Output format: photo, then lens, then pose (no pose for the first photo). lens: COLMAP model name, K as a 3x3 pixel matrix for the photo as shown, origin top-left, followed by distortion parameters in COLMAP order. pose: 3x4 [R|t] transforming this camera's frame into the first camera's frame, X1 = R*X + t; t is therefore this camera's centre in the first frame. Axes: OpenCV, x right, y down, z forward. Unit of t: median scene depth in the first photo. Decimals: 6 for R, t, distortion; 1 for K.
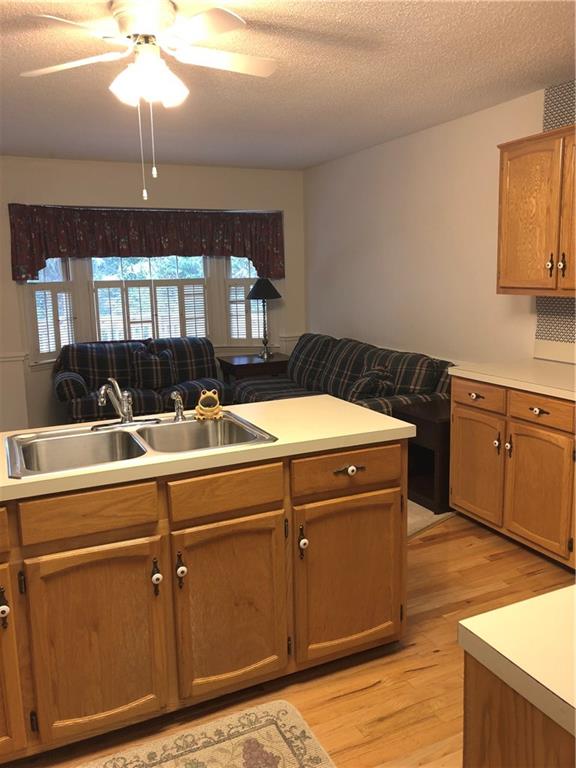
lens RADIAL K [[631.1, 0, 285.6], [0, 631.1, 379.6], [0, 0, 1]] dist [0.026873, -0.021889]
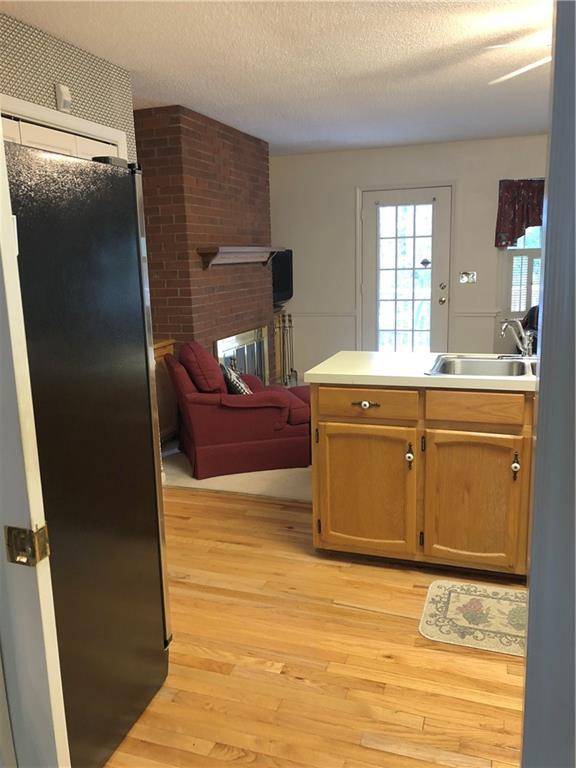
lens RADIAL K [[631.1, 0, 288.7], [0, 631.1, 386.1], [0, 0, 1]] dist [0.026873, -0.021889]
pose [[0.722814, 0.140602, -0.676588, 0.115630], [-0.103381, 0.990066, 0.095302, 0.023859], [0.683266, 0.001060, 0.730169, -0.105080]]
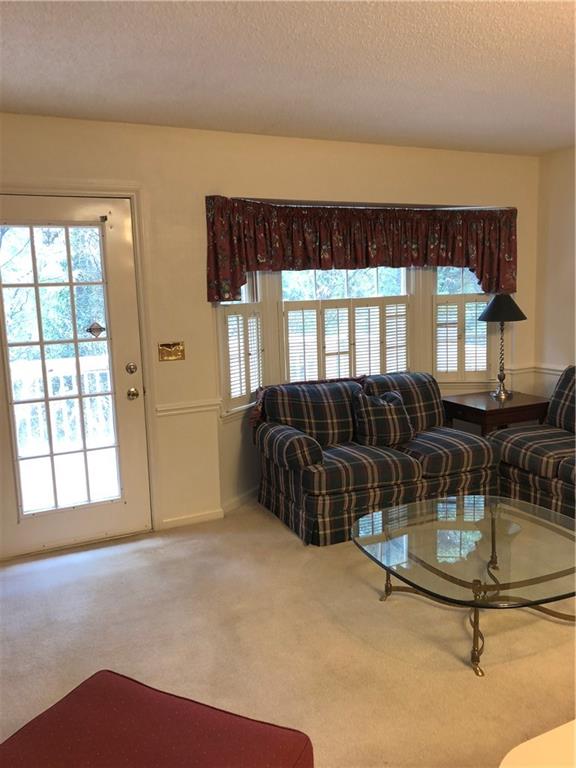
lens RADIAL K [[631.1, 0, 293.4], [0, 631.1, 382.7], [0, 0, 1]] dist [0.026873, -0.021889]
pose [[0.999809, -0.019032, 0.004547, -0.324857], [0.019163, 0.999337, -0.030958, -0.037392], [-0.003955, 0.031039, 0.999510, 0.266639]]
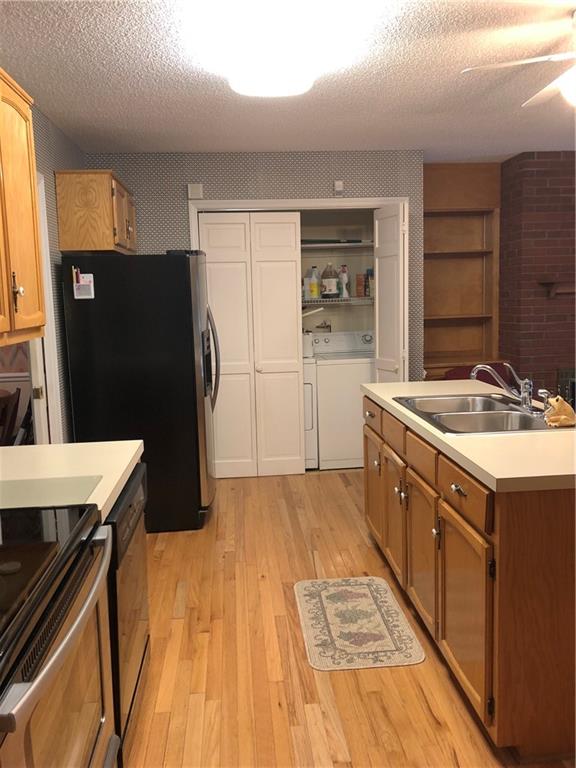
lens RADIAL K [[631.1, 0, 287.5], [0, 631.1, 380.5], [0, 0, 1]] dist [0.026873, -0.021889]
pose [[-0.344410, 0.156083, -0.925753, 0.413686], [-0.123950, 0.969891, 0.209638, -0.070372], [0.930601, 0.186949, -0.314694, 0.410999]]
